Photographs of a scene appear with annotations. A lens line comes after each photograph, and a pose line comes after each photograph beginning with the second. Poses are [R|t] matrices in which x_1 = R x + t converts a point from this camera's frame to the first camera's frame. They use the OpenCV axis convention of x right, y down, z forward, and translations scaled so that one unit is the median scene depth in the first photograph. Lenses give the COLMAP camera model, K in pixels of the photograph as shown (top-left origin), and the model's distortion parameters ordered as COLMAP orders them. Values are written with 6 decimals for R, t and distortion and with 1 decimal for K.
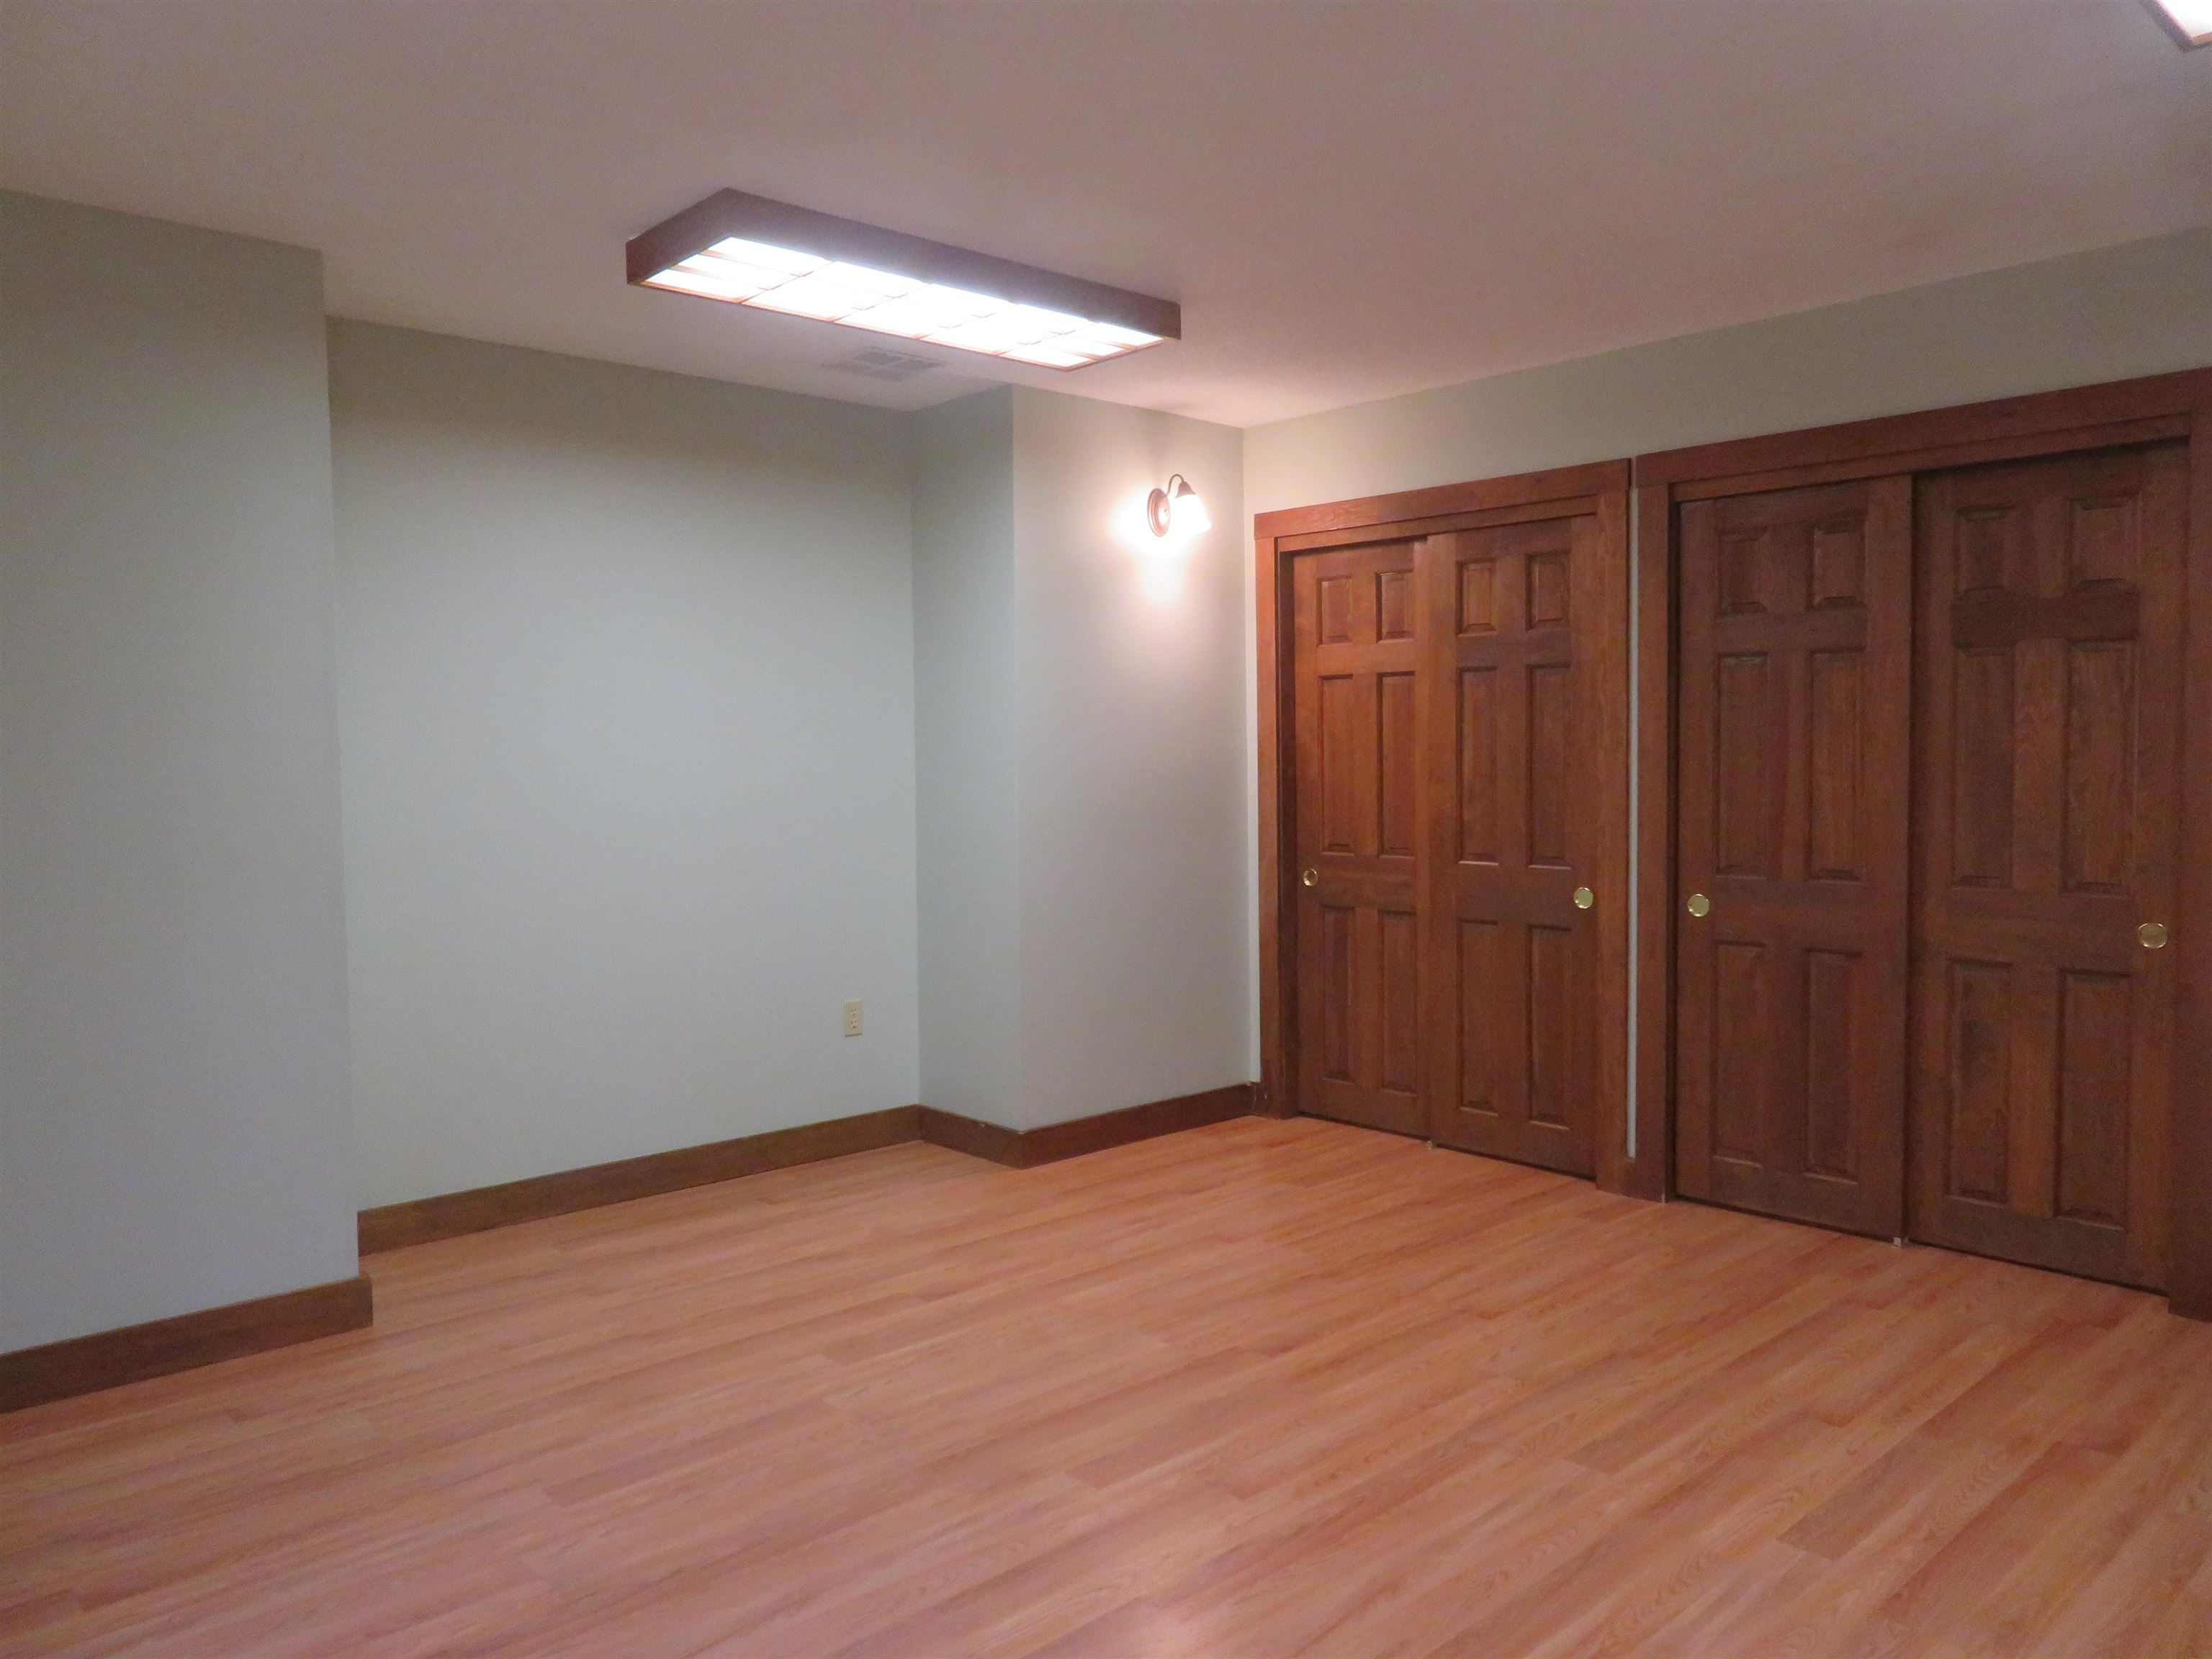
lens RADIAL K [[1573.8, 0, 1097.5], [0, 1573.8, 814.5], [0, 0, 1]] dist [-0.020266, 0.012985]
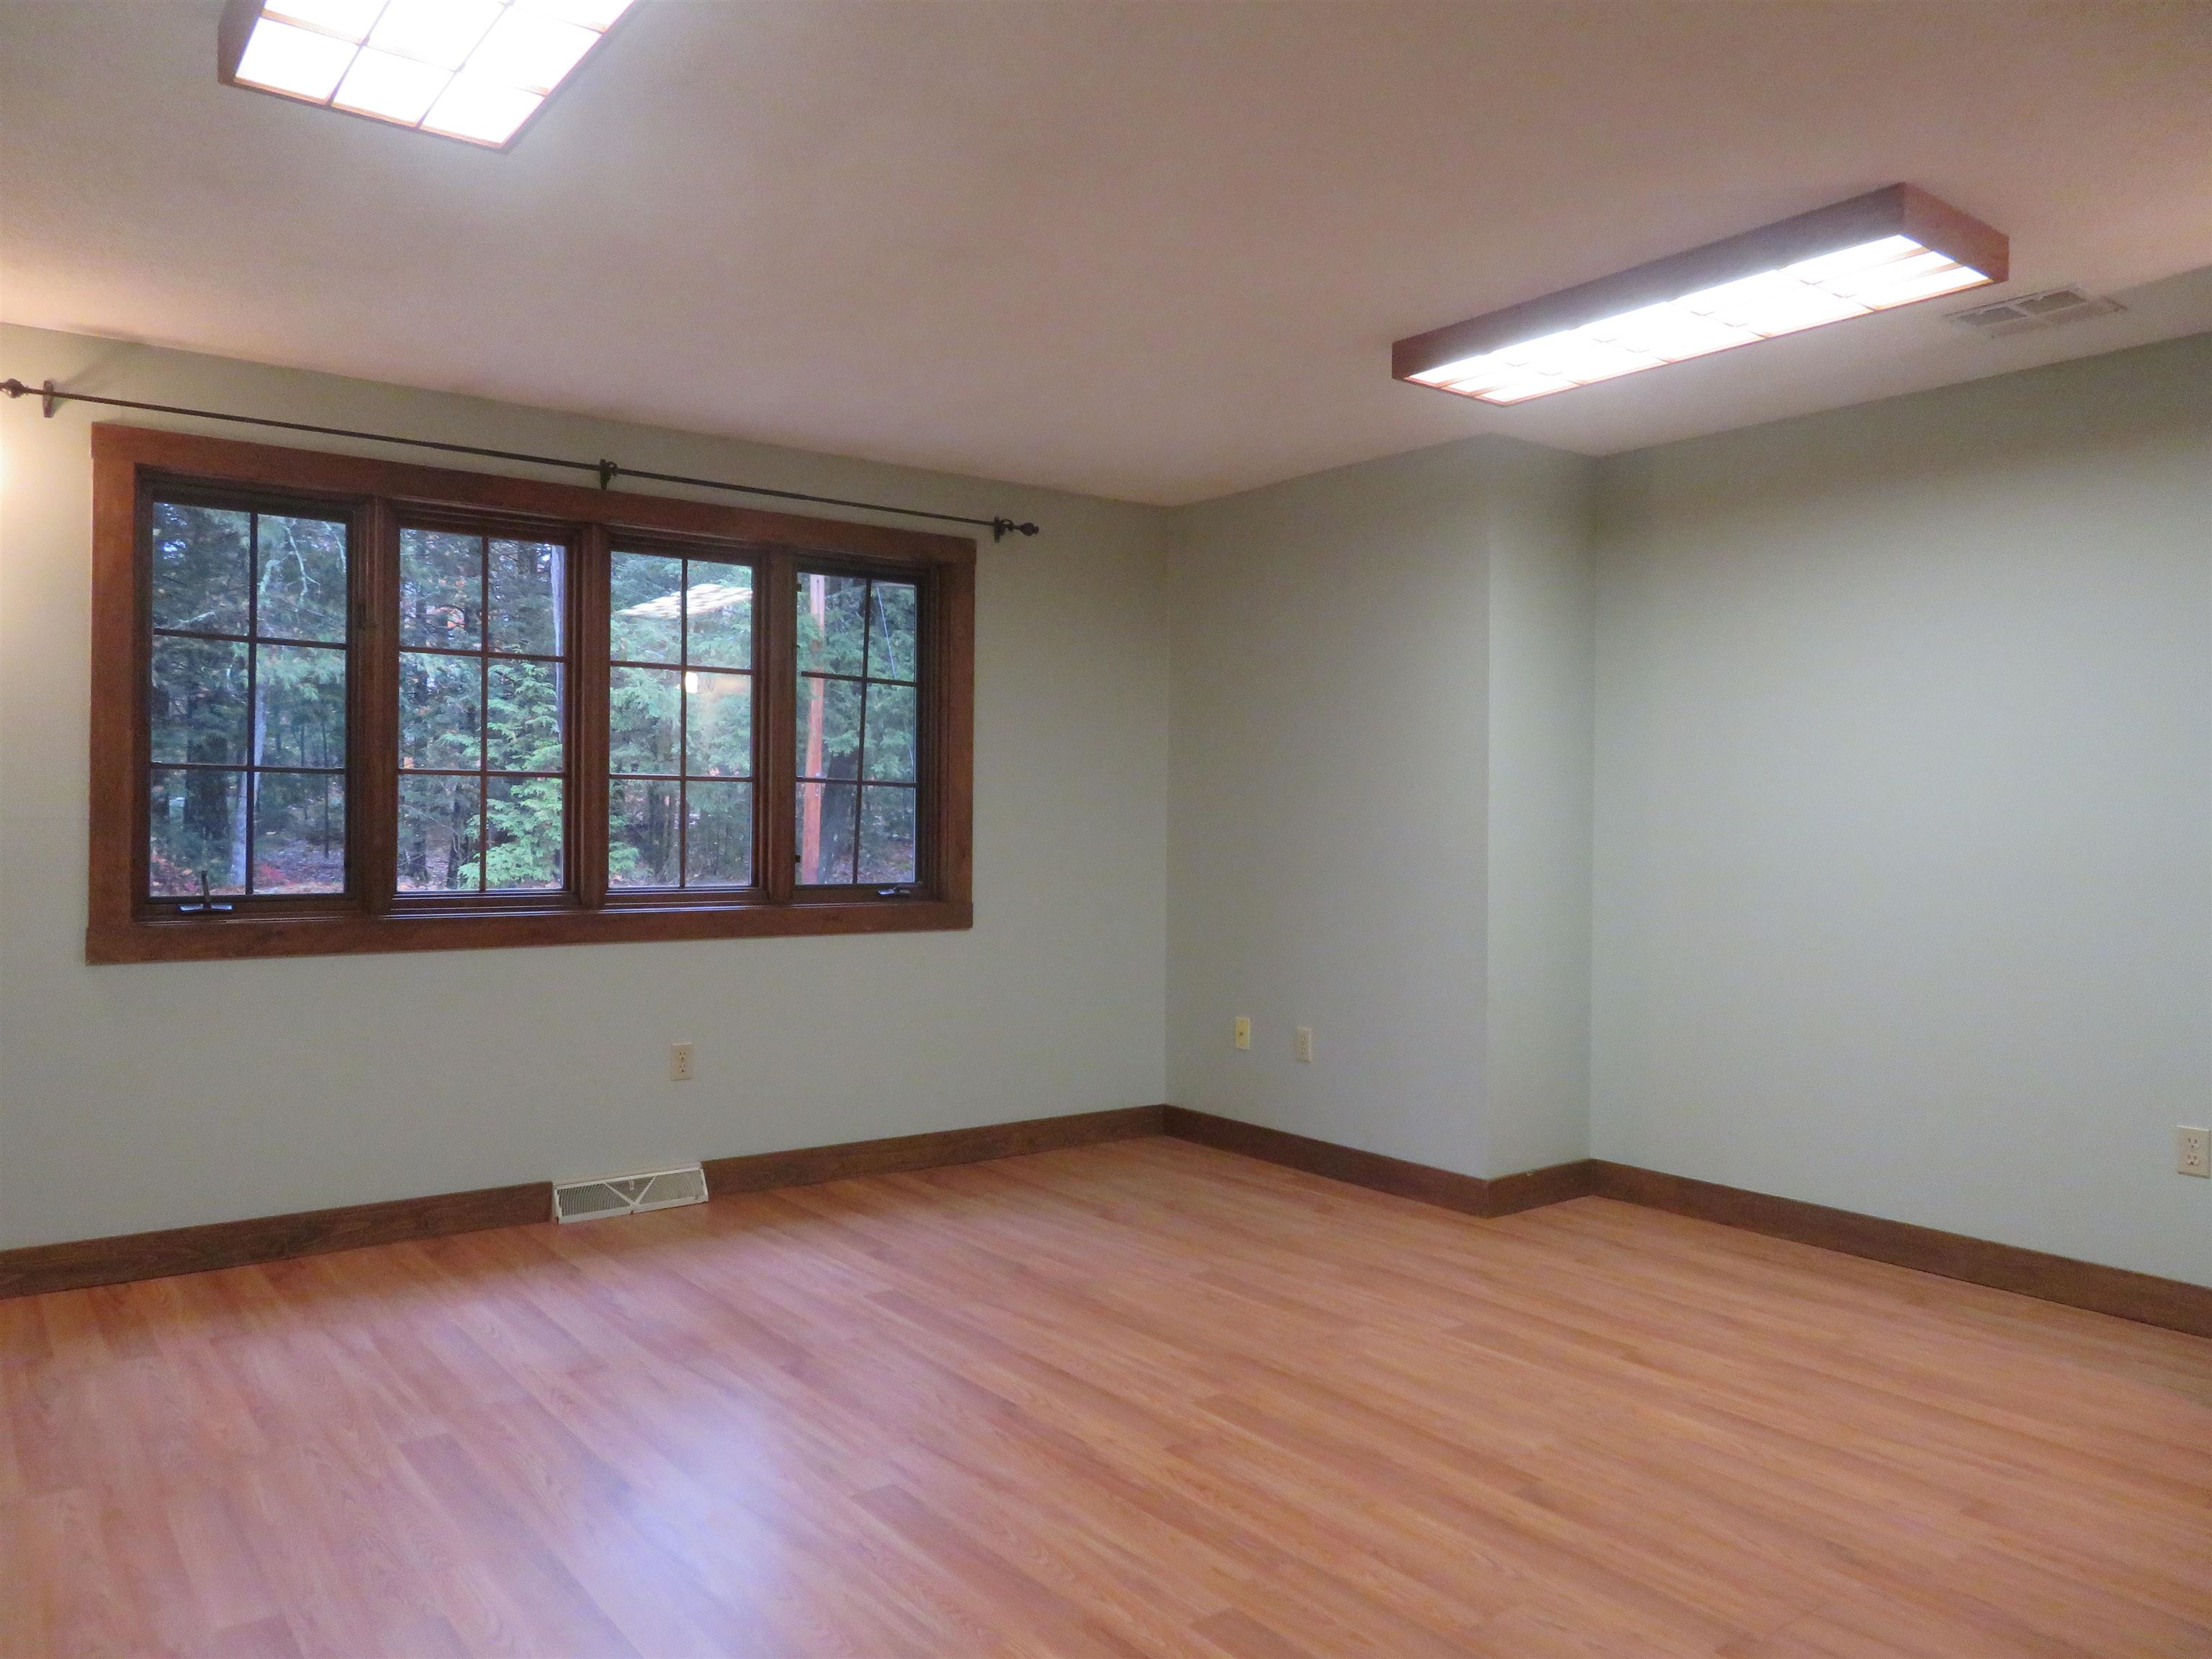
lens RADIAL K [[1573.8, 0, 1104.6], [0, 1573.8, 826.6], [0, 0, 1]] dist [-0.020266, 0.012985]
pose [[-0.087763, 0.017385, -0.995990, 0.956930], [-0.052277, 0.998390, 0.022033, -0.023331], [0.994769, 0.054001, -0.086712, 0.819694]]
